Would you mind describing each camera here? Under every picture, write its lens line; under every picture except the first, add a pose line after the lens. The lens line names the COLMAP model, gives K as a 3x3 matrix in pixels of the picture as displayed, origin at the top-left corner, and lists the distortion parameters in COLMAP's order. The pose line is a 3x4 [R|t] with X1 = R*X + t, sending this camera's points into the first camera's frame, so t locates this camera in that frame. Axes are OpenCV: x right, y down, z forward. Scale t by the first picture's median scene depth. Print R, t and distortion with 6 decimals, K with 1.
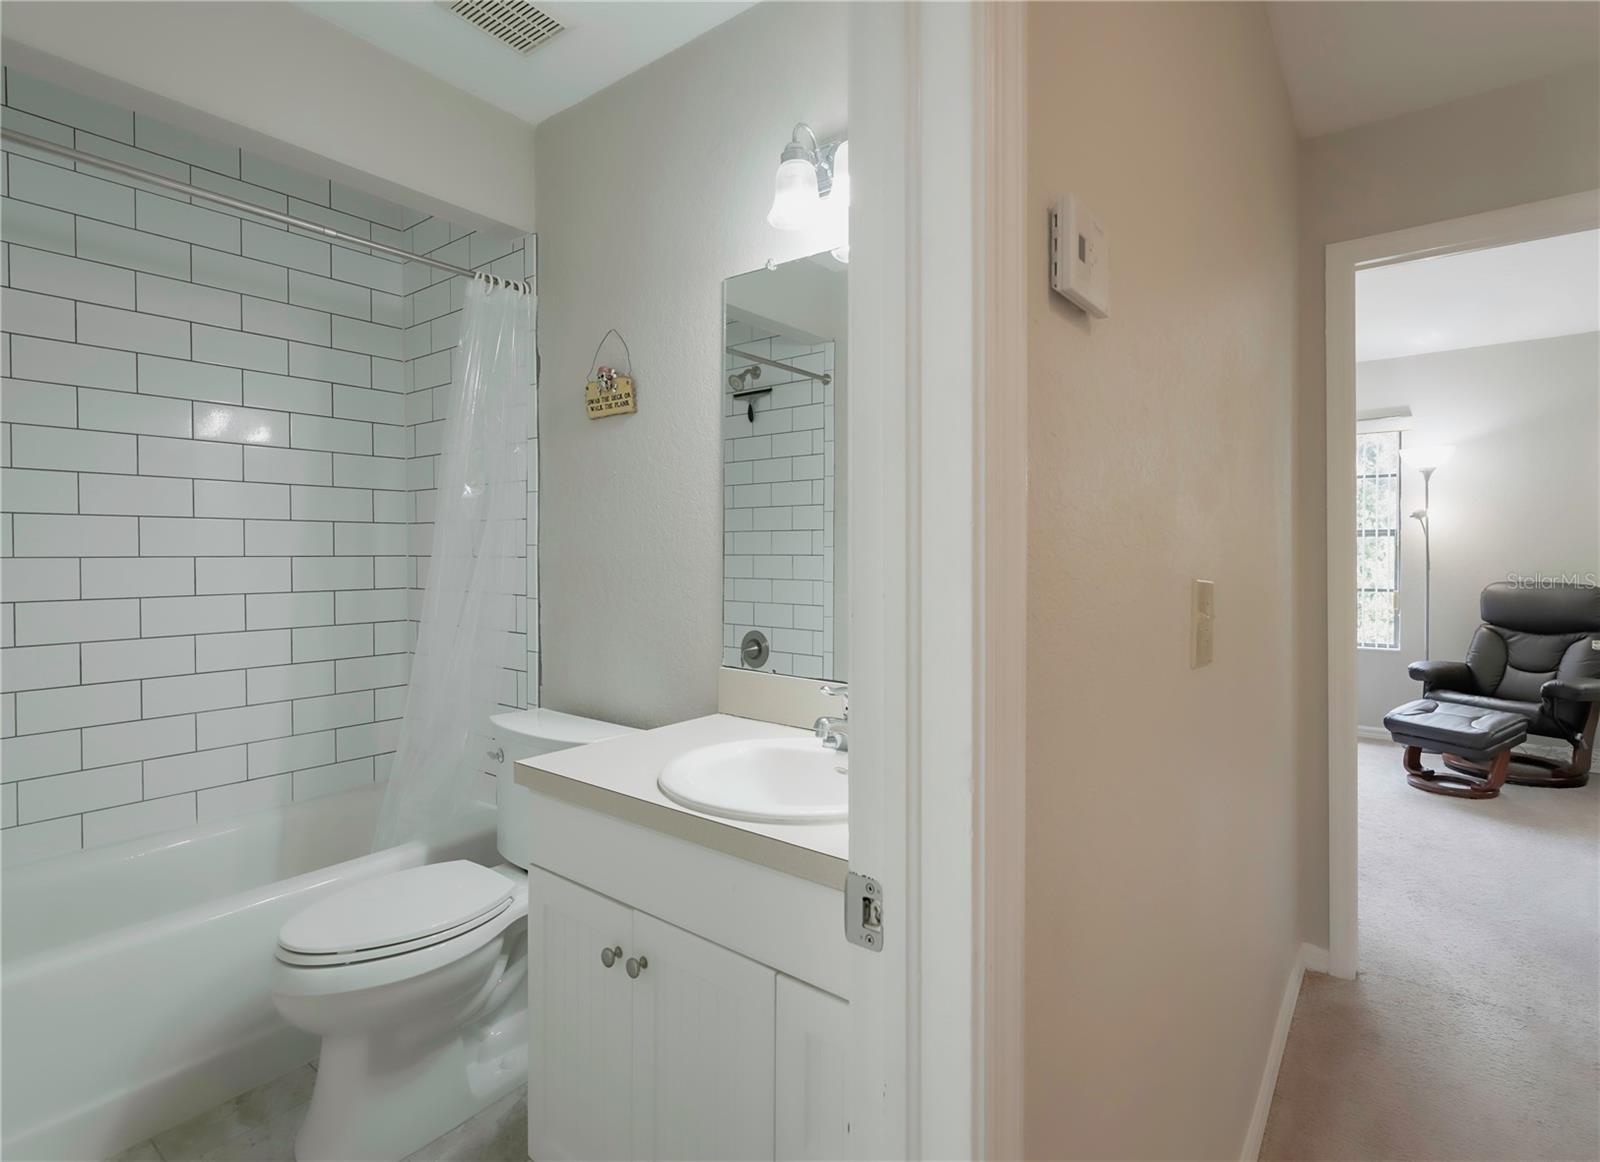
lens RADIAL K [[751.4, 0, 858.8], [0, 751.4, 559.7], [0, 0, 1]] dist [0.000203, -0.001062]
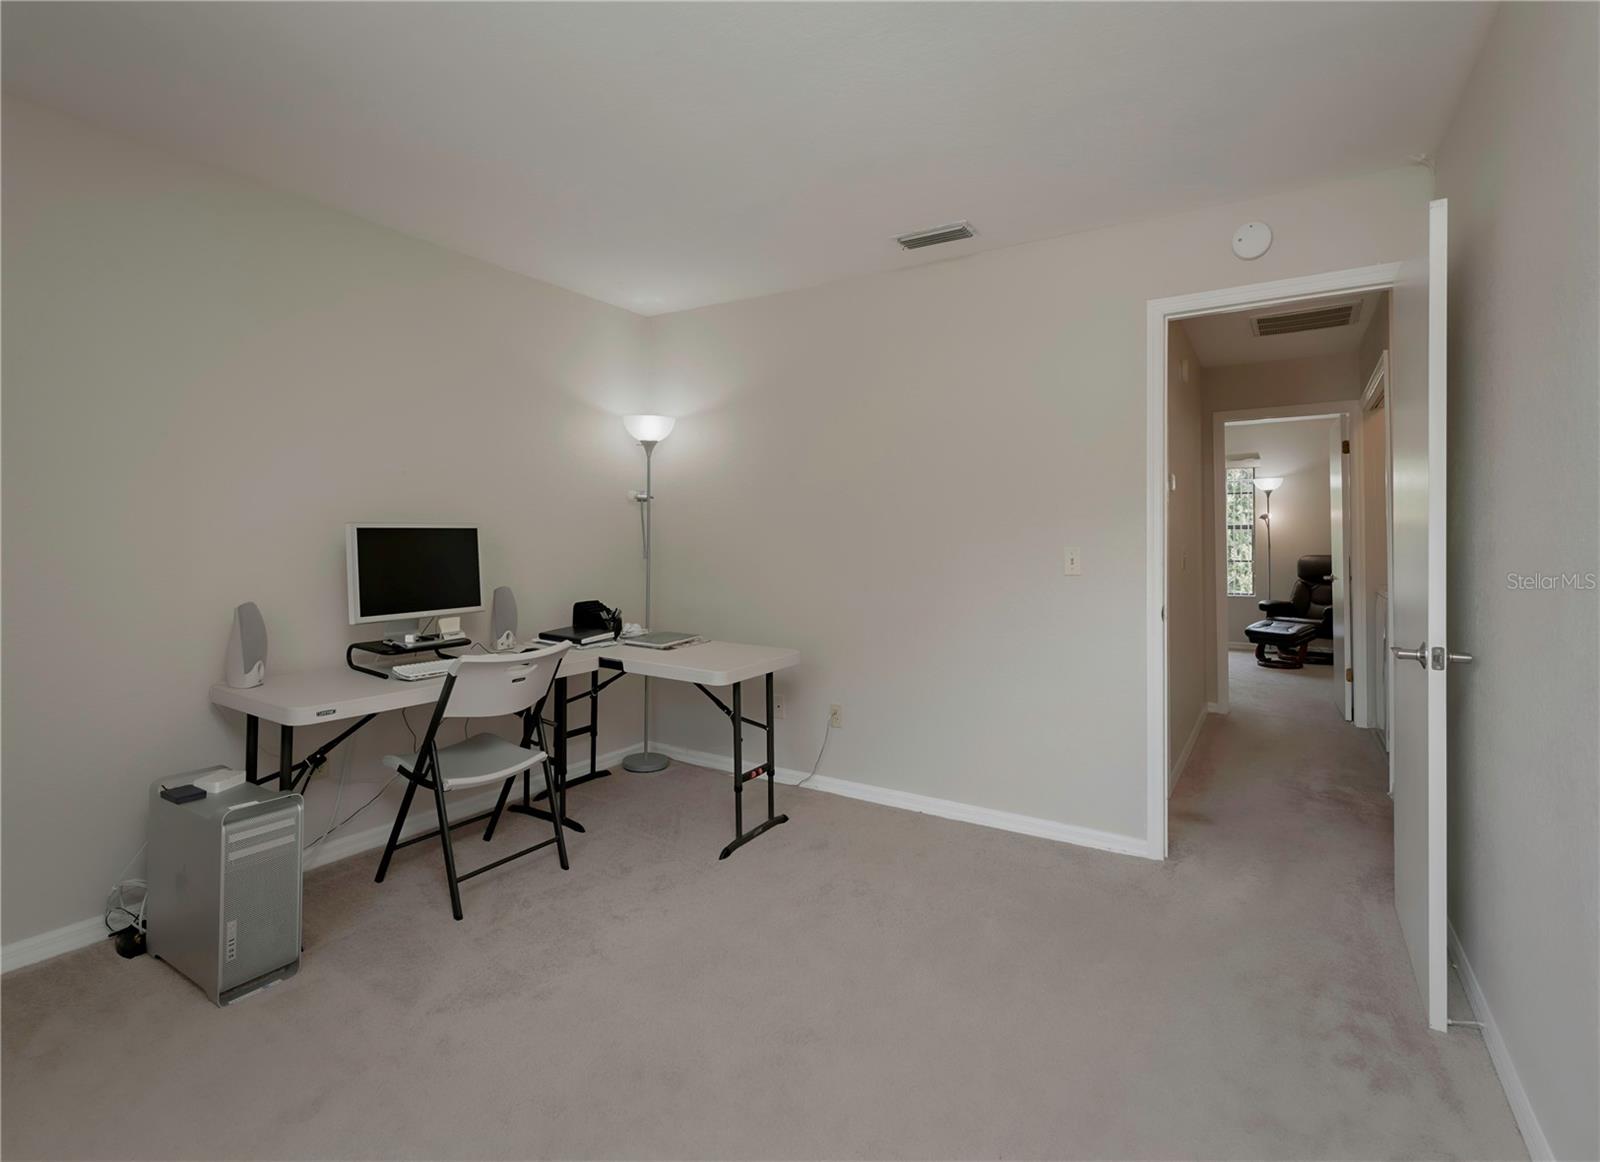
lens RADIAL K [[751.4, 0, 828.6], [0, 751.4, 528.5], [0, 0, 1]] dist [0.000203, -0.001062]
pose [[0.995270, 0.008734, 0.096756, -0.464256], [-0.006839, 0.999778, -0.019904, 0.009242], [-0.096909, 0.019149, 0.995109, -0.690120]]
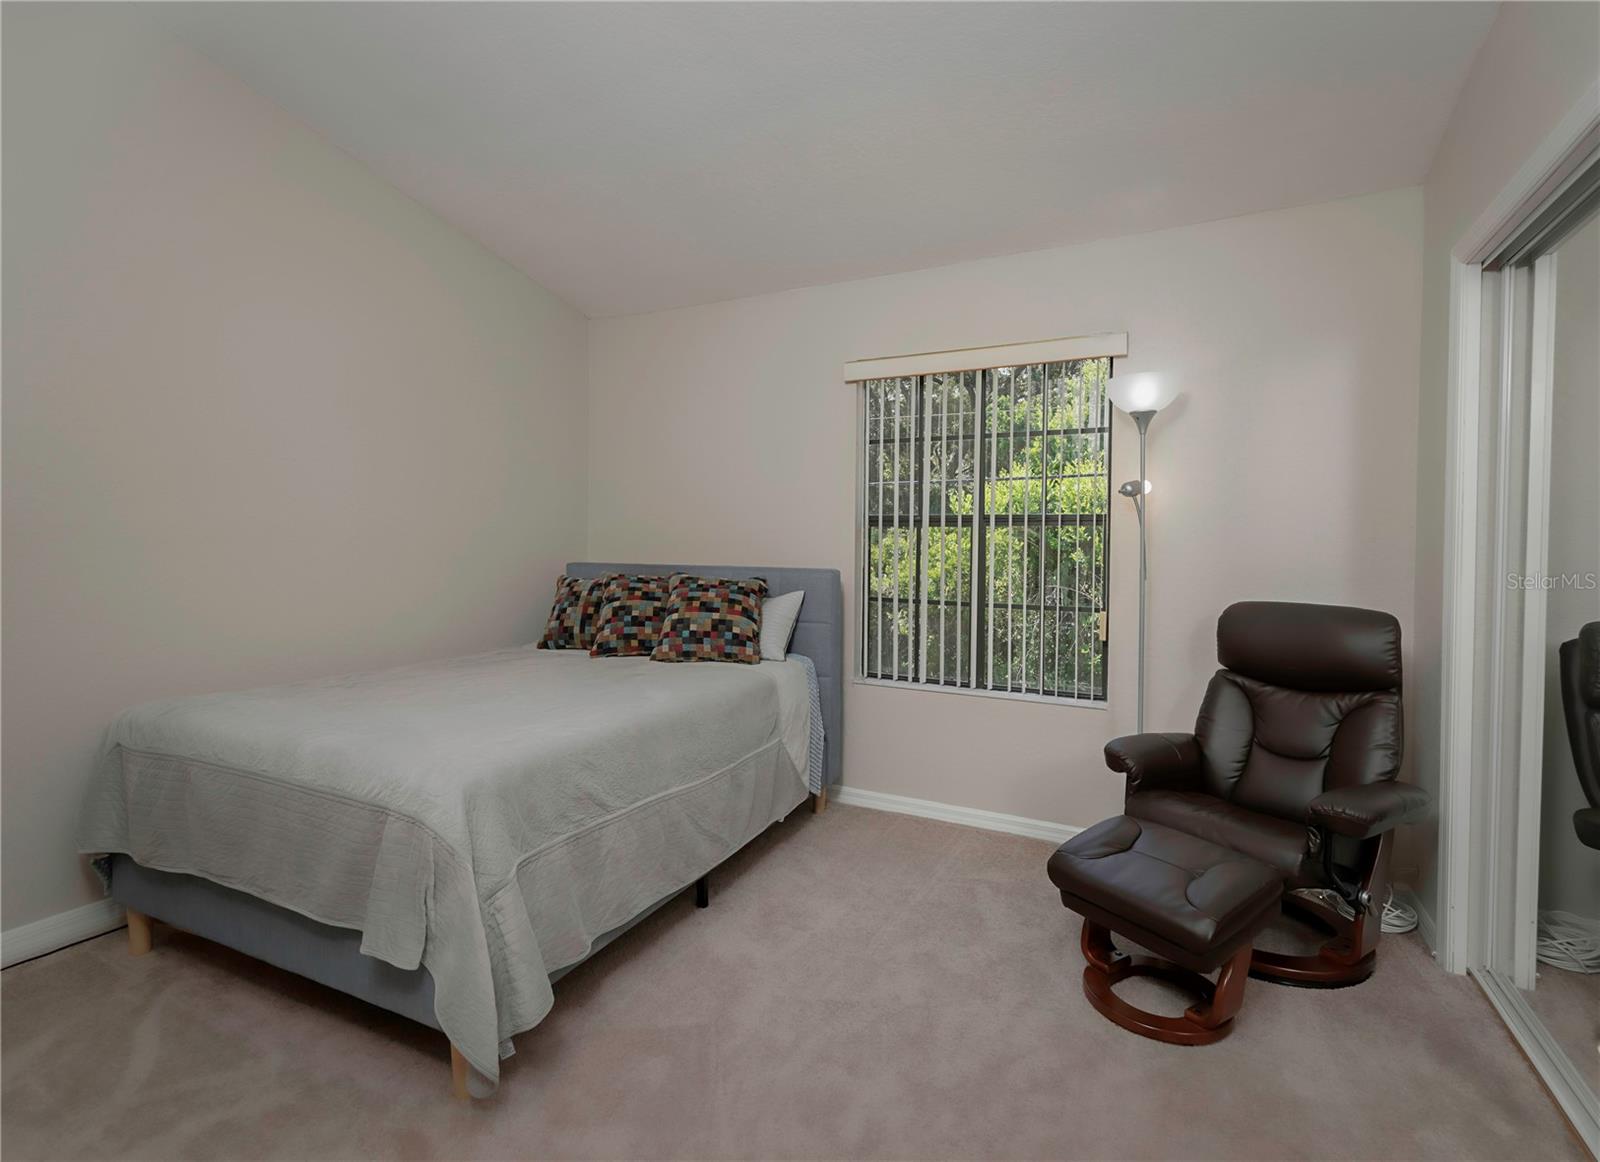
lens RADIAL K [[751.4, 0, 787.0], [0, 751.4, 572.0], [0, 0, 1]] dist [0.000203, -0.001062]
pose [[0.983453, 0.019042, 0.180159, 0.405263], [-0.023318, 0.999494, 0.021650, 0.001476], [-0.179656, -0.025493, 0.983399, 0.502146]]
